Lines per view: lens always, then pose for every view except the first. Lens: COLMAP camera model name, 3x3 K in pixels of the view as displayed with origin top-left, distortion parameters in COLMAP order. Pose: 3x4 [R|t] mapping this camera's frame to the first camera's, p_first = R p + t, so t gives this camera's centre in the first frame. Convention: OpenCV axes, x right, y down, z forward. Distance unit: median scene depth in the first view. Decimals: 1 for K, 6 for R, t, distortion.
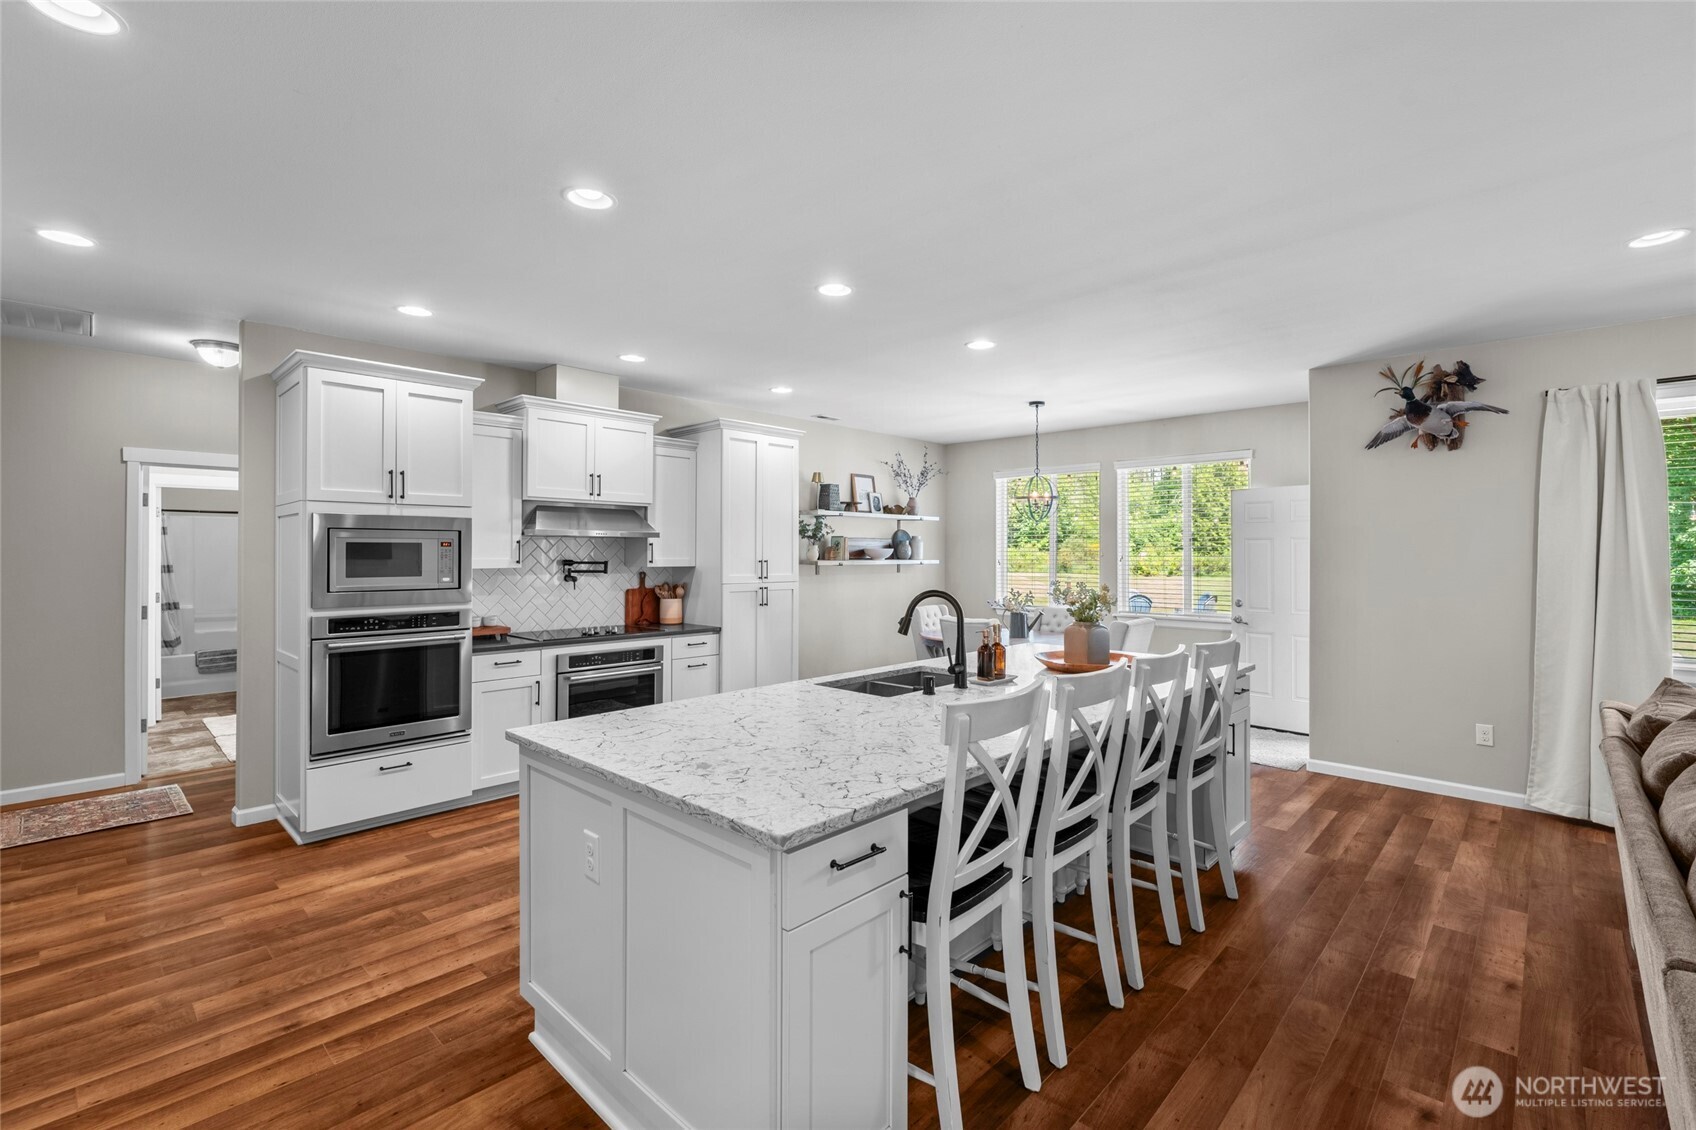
lens RADIAL K [[751.7, 0, 851.5], [0, 751.7, 549.0], [0, 0, 1]] dist [-0.003412, 0.000069]
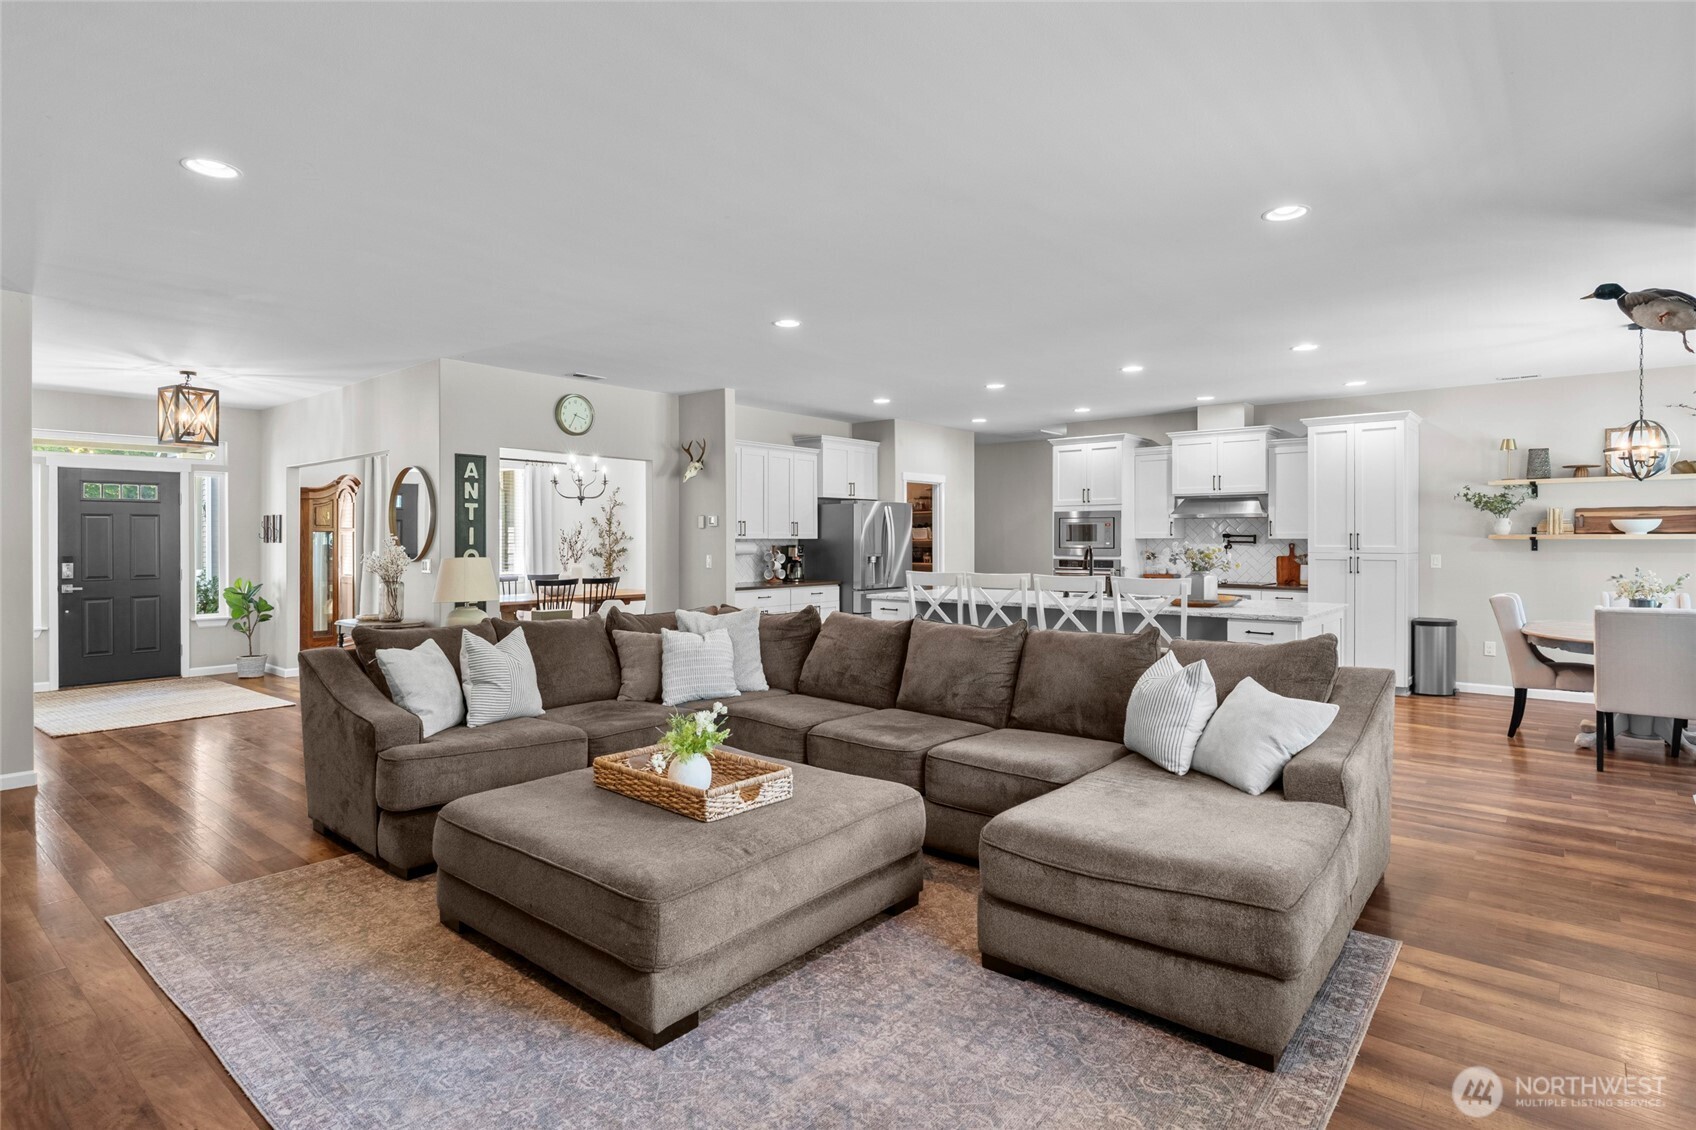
lens RADIAL K [[873.0, 0, 849.7], [0, 873.0, 537.8], [0, 0, 1]] dist [-0.001888, -0.000138]
pose [[0.056509, -0.005502, -0.998387, 1.475387], [0.004960, 0.999974, -0.005230, 0.031582], [0.998390, -0.004657, 0.056535, 0.202093]]
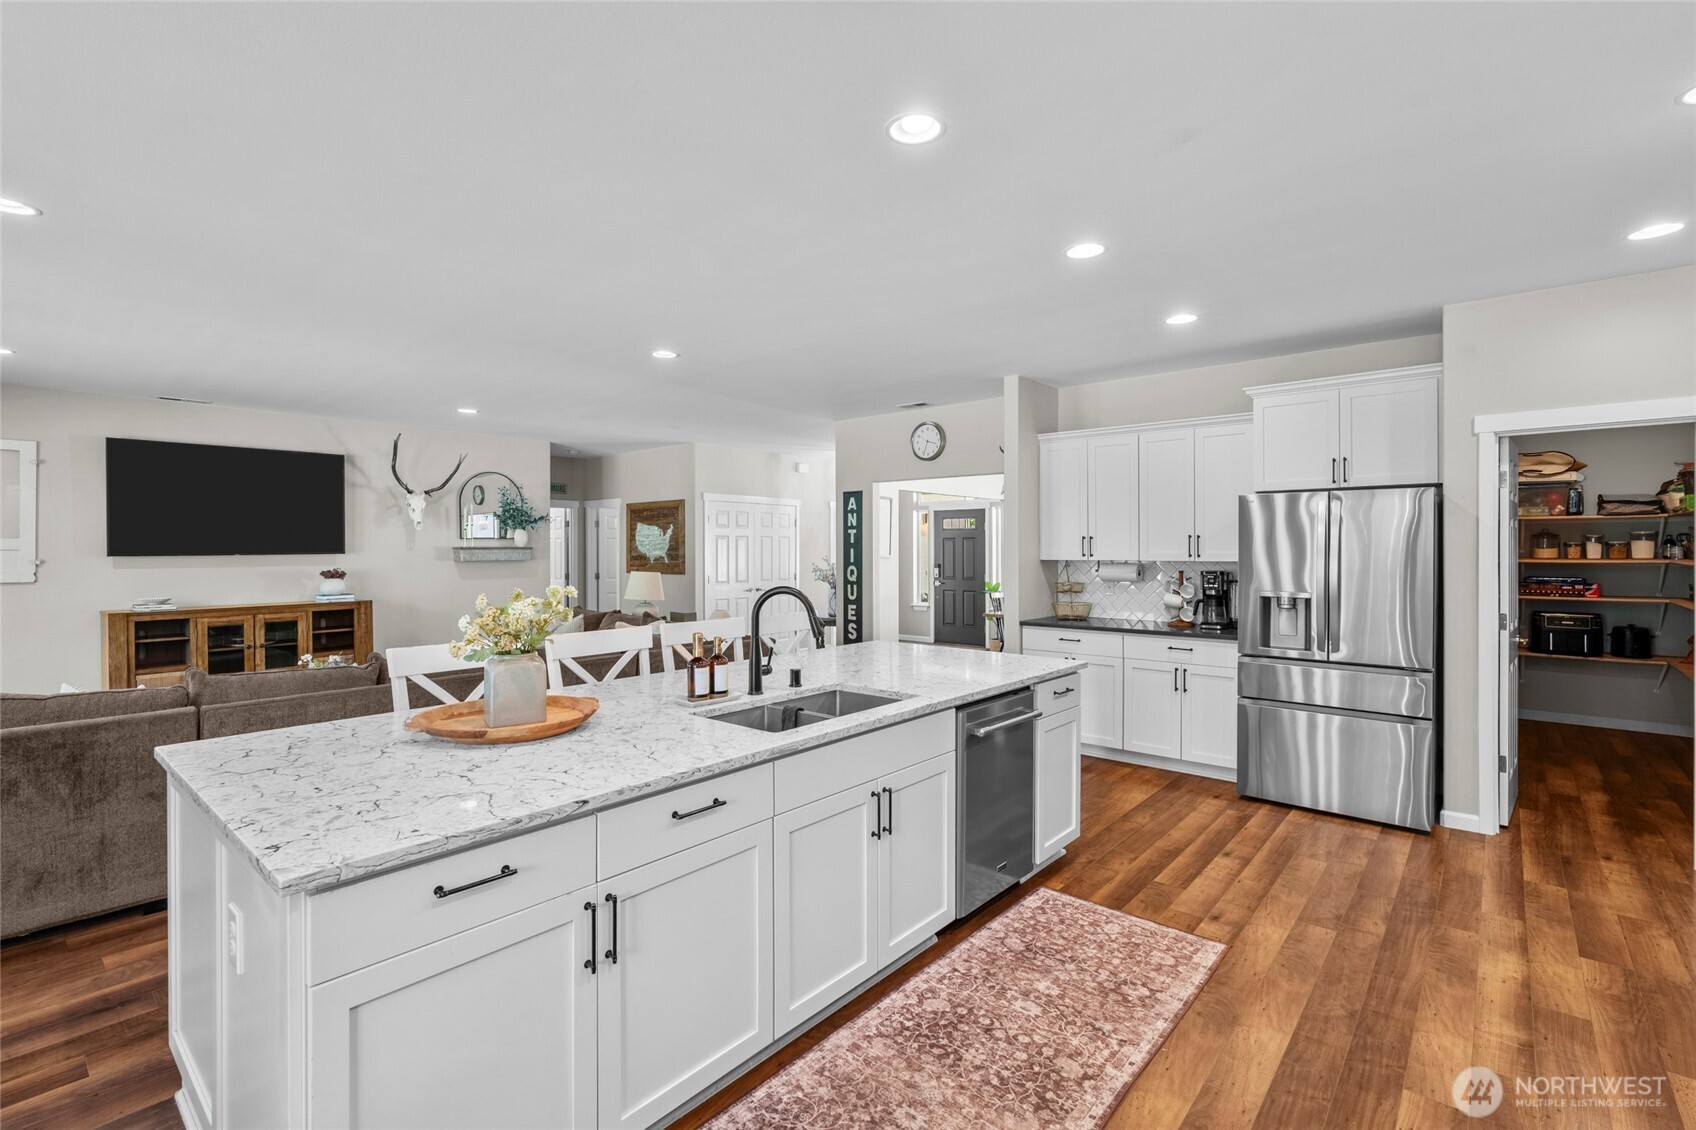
lens RADIAL K [[763.2, 0, 841.0], [0, 763.2, 548.8], [0, 0, 1]] dist [-0.002452, -0.000033]
pose [[-0.999420, -0.000710, -0.034045, 0.049745], [-0.000631, 0.999997, -0.002318, 0.007419], [0.034047, -0.002296, -0.999418, 1.283909]]
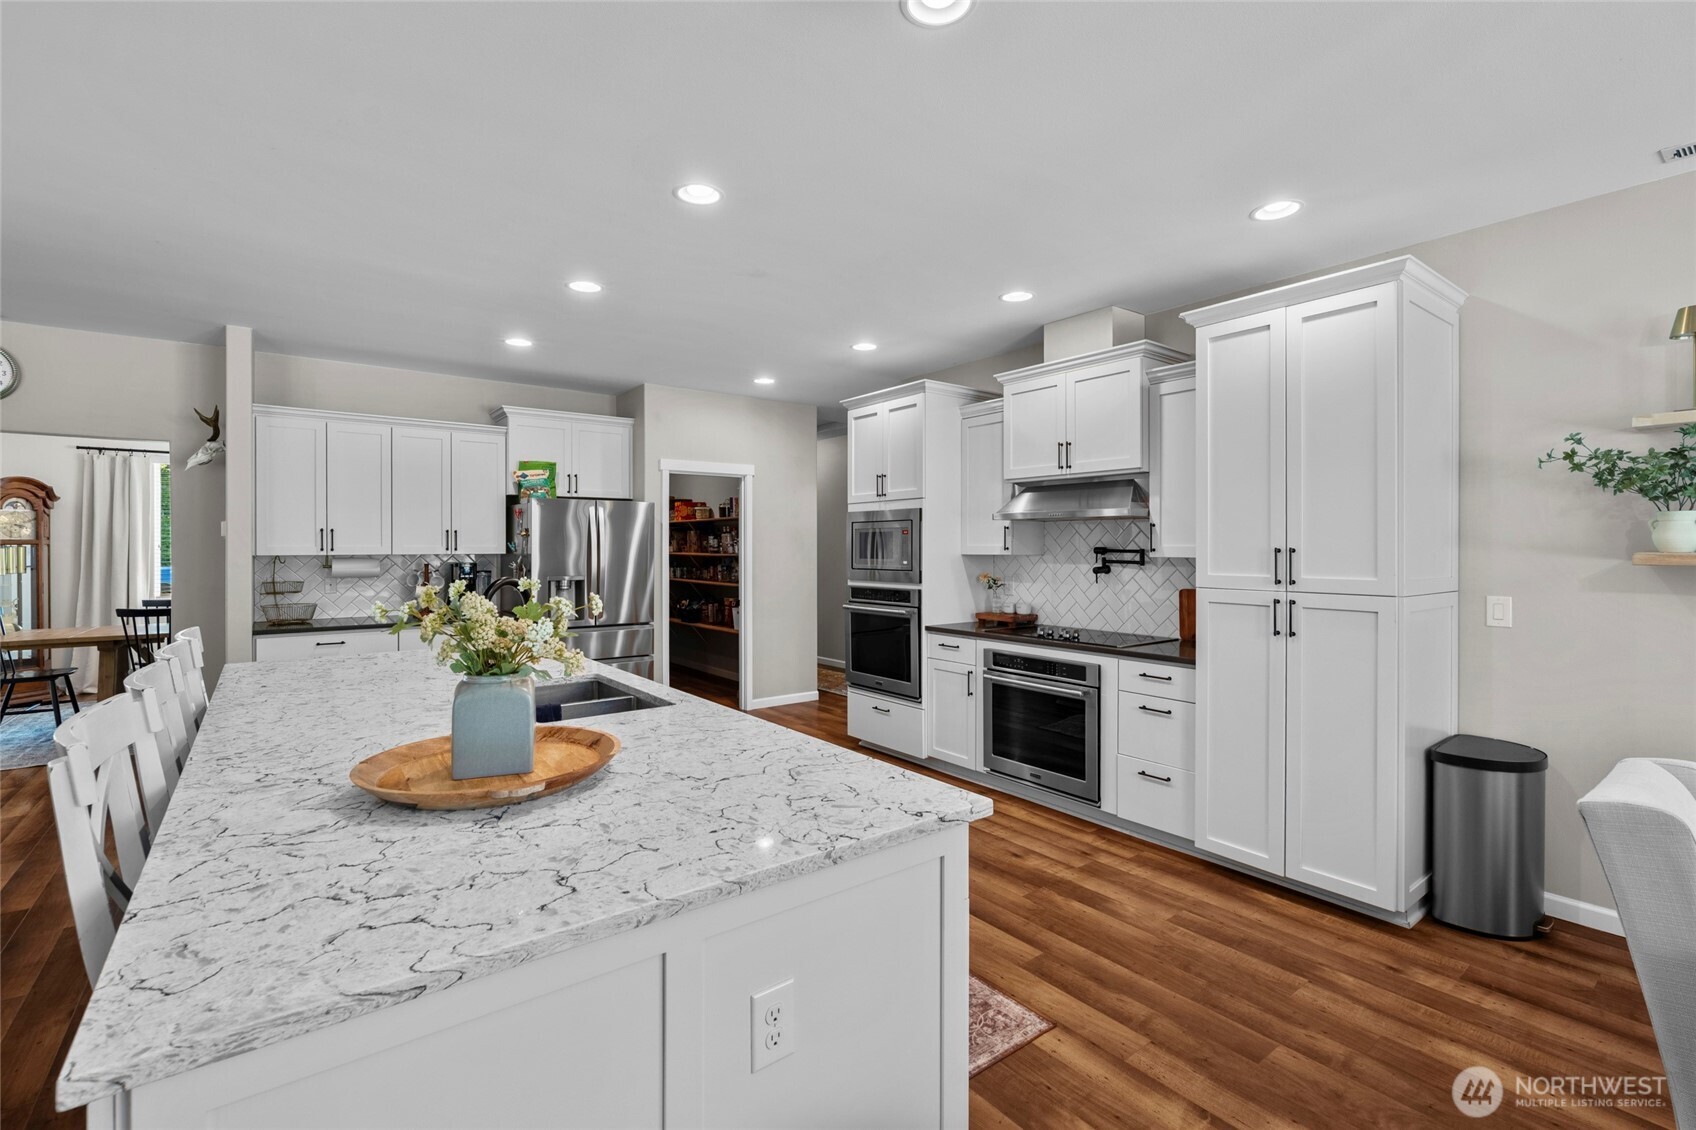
lens RADIAL K [[754.2, 0, 845.7], [0, 754.2, 547.1], [0, 0, 1]] dist [-0.003979, -0.000761]
pose [[-0.164680, -0.002312, -0.986344, 0.565009], [0.004856, 0.999983, -0.003155, 0.018216], [0.986335, -0.005310, -0.164666, 0.997934]]
